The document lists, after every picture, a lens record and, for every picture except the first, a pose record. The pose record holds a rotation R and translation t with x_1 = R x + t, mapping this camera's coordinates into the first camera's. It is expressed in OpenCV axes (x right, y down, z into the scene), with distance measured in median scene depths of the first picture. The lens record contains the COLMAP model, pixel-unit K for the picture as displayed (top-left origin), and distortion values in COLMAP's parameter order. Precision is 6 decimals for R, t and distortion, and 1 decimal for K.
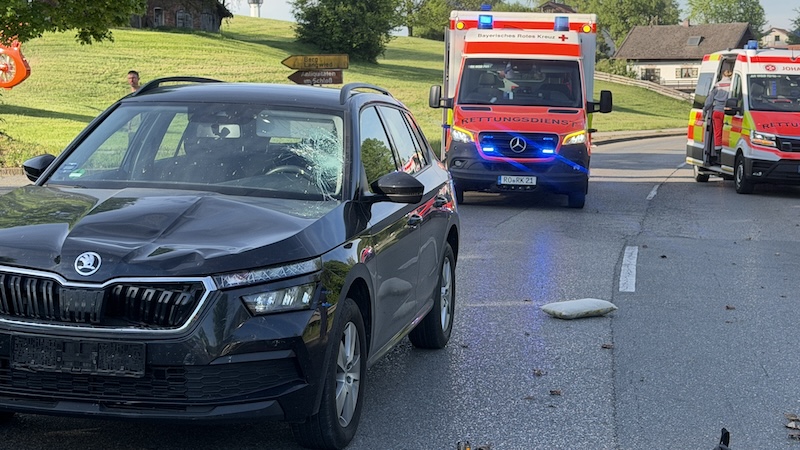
lens RADIAL K [[1507.6, 0, 400.0], [0, 1507.6, 225.0], [0, 0, 1]] dist [0.079392, 0.264782]
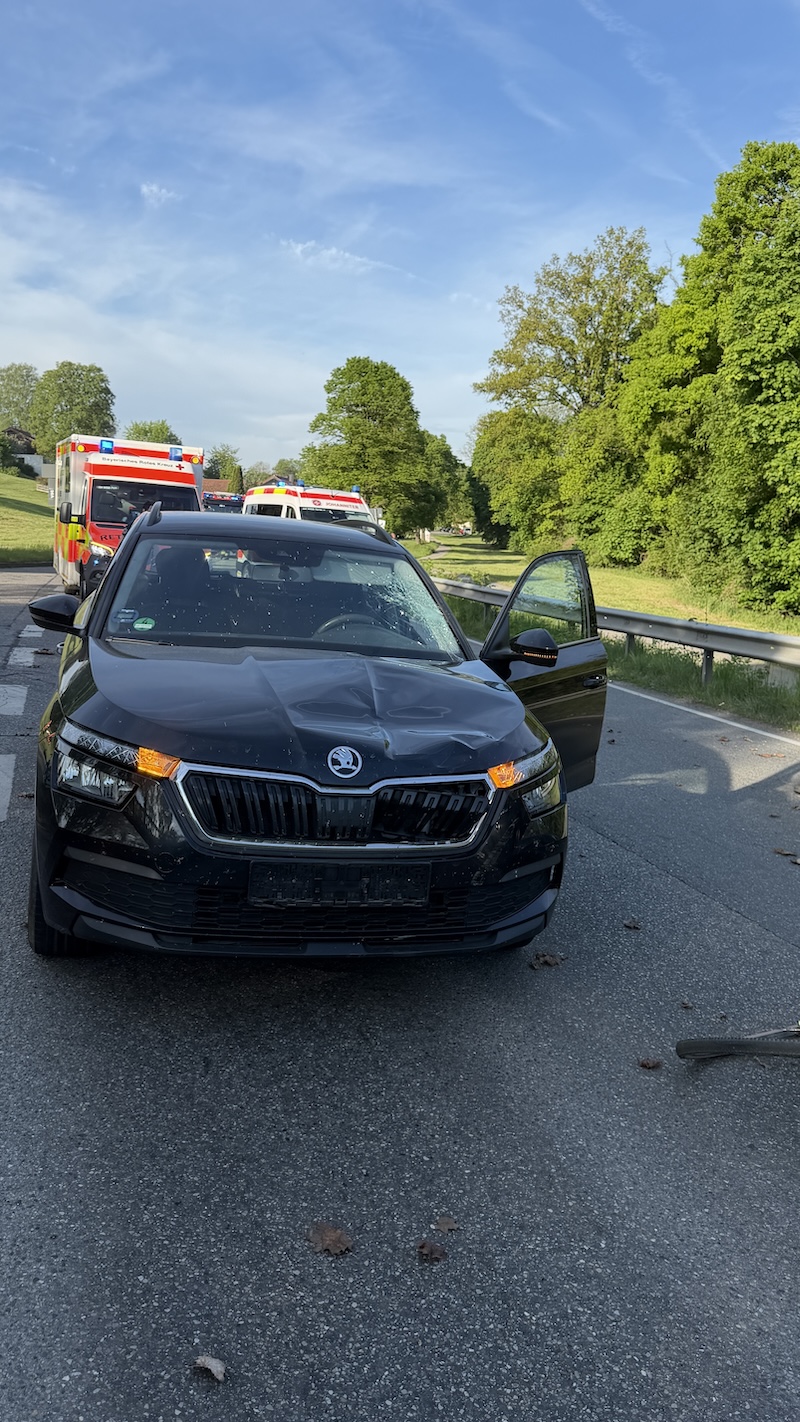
lens RADIAL K [[1154.5, 0, 400.0], [0, 1154.5, 711.0], [0, 0, 1]] dist [0.156494, -0.284969]
pose [[0.911847, -0.021634, 0.409960, -0.344639], [-0.011986, 0.996782, 0.079262, -0.038509], [-0.410355, -0.077188, 0.908653, 0.376740]]
